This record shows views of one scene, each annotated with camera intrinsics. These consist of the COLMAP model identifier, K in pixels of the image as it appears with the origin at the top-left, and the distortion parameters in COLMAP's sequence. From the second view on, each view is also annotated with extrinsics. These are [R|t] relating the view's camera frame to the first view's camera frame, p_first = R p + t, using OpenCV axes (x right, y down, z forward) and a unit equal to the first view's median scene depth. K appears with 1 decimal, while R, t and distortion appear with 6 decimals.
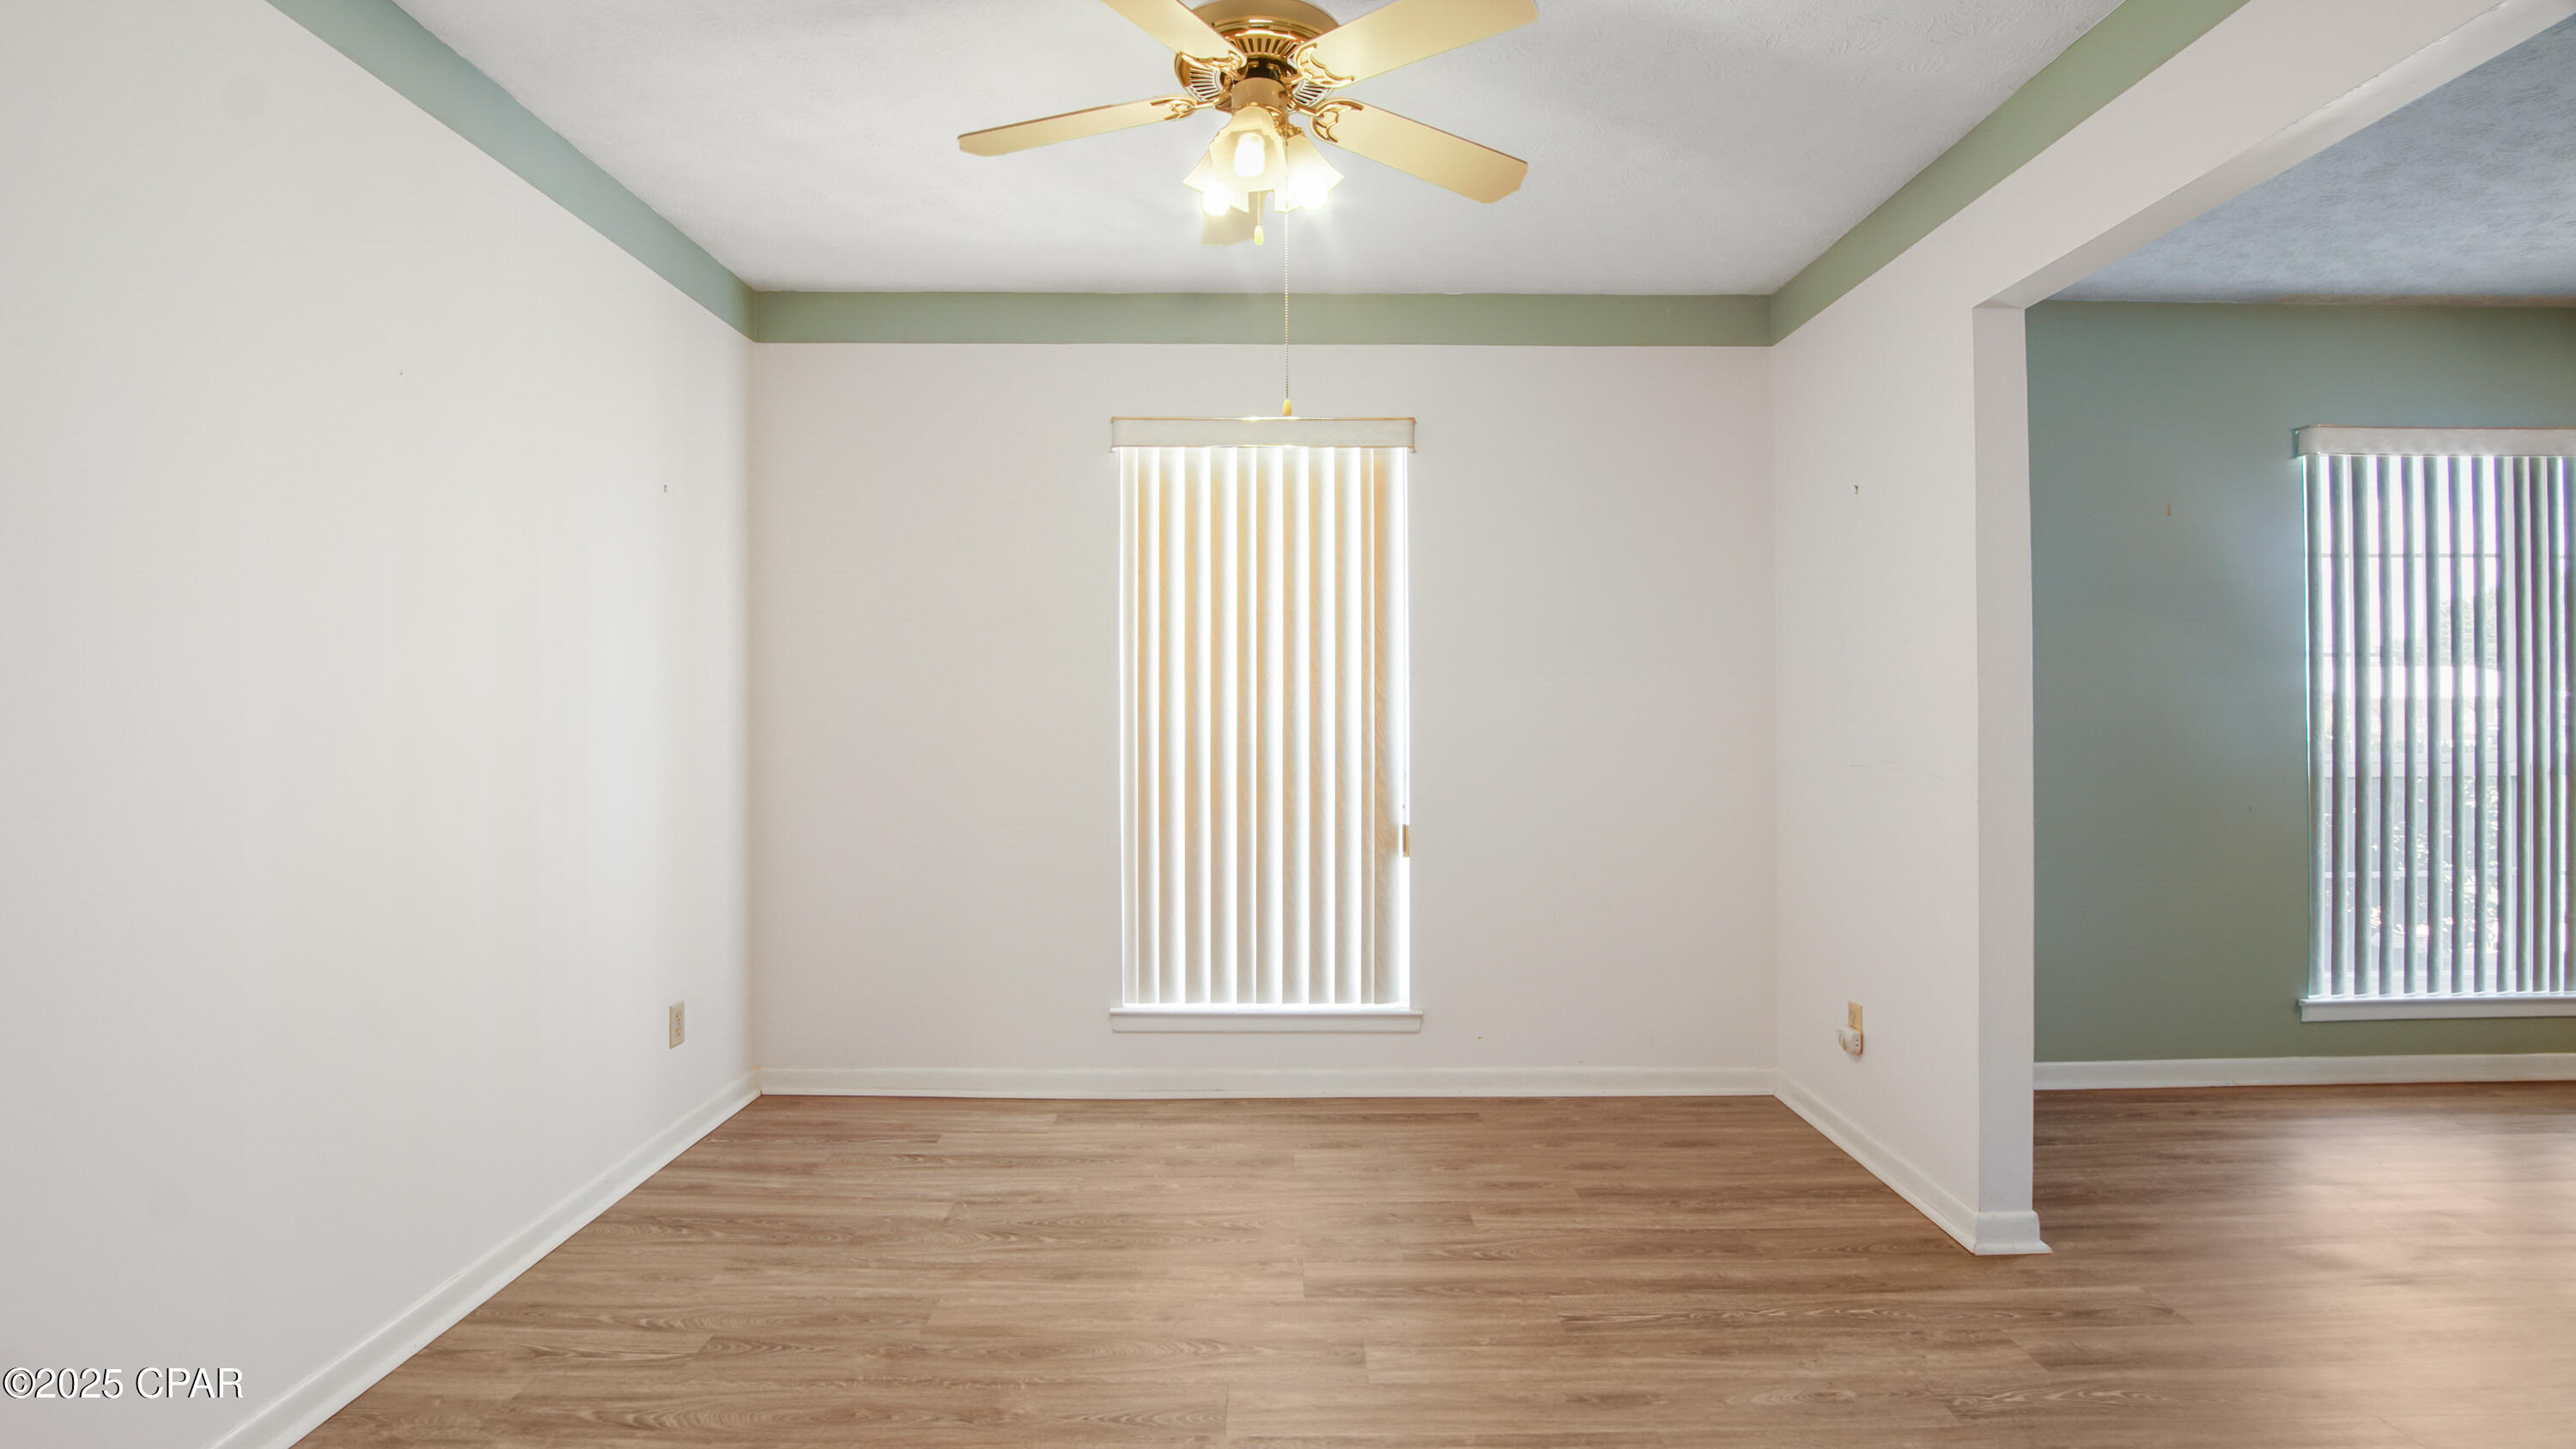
lens RADIAL K [[1173.9, 0, 1286.2], [0, 1173.9, 716.2], [0, 0, 1]] dist [-0.022994, 0.001159]
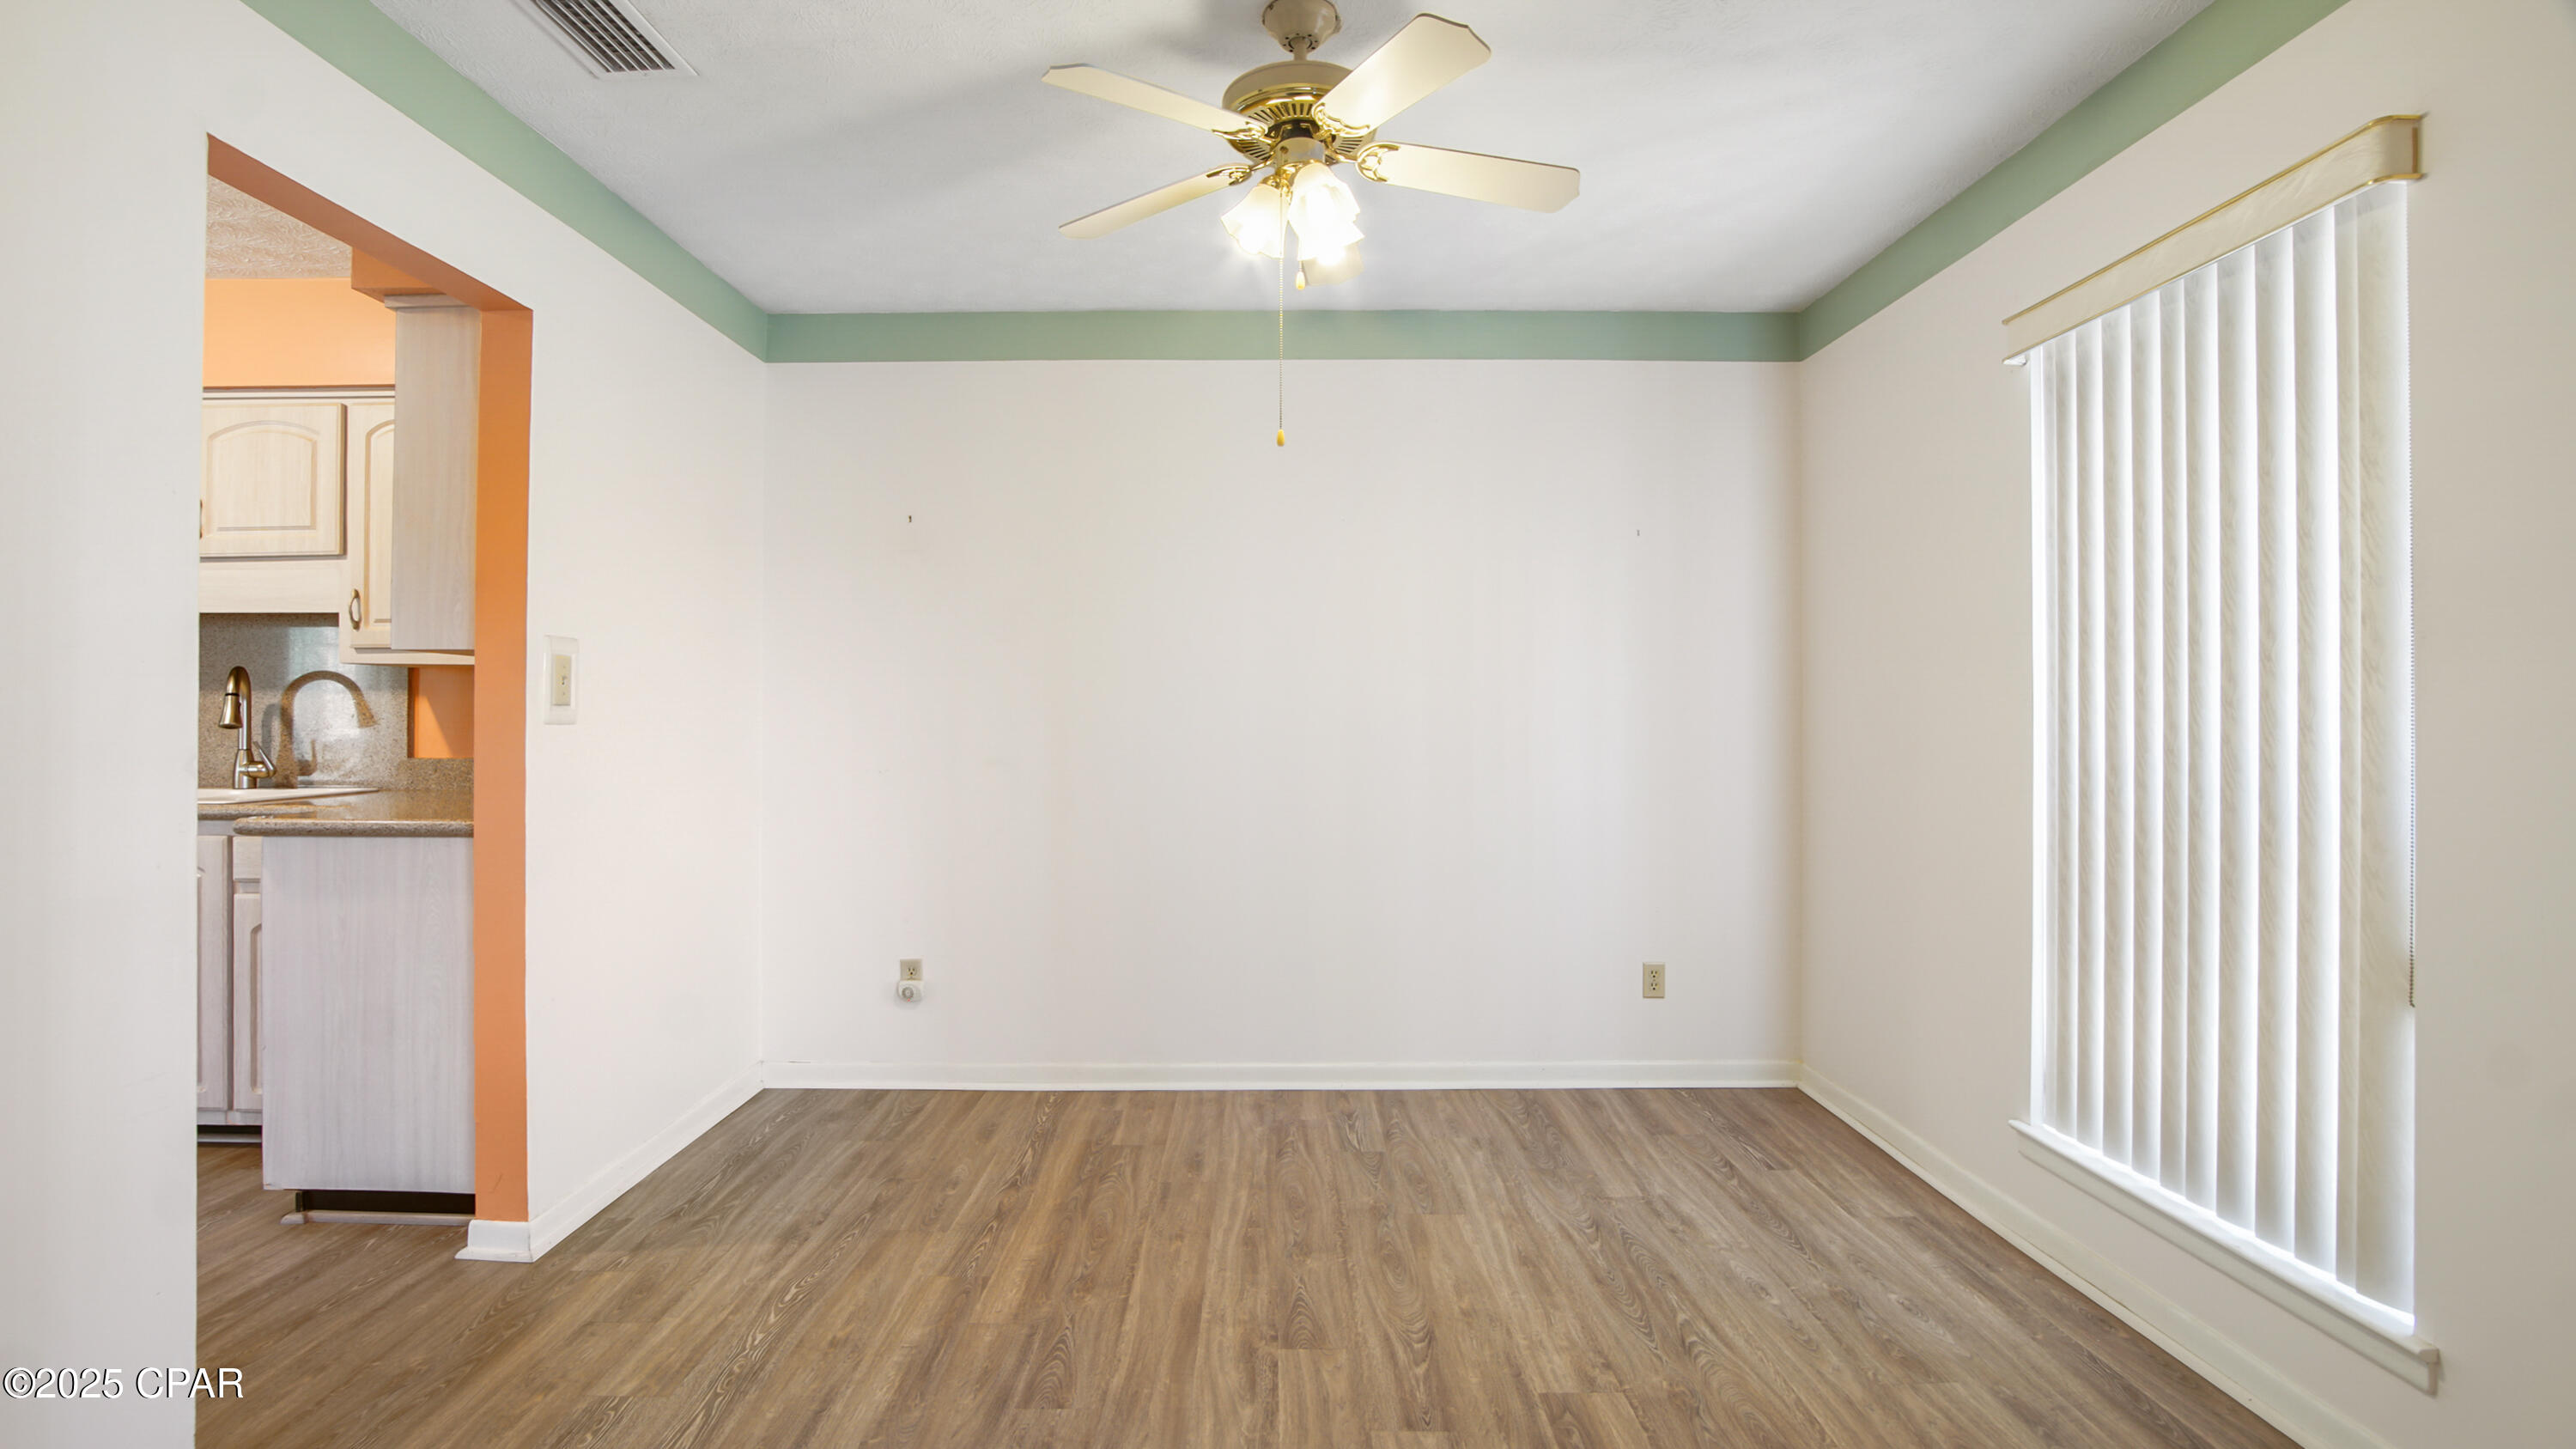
lens RADIAL K [[1174.2, 0, 1282.2], [0, 1174.2, 718.3], [0, 0, 1]] dist [-0.022994, 0.001159]
pose [[-0.014051, -0.003038, -0.999897, 0.736342], [-0.004816, 0.999984, -0.002971, 0.000398], [0.999890, 0.004774, -0.014065, 0.682171]]
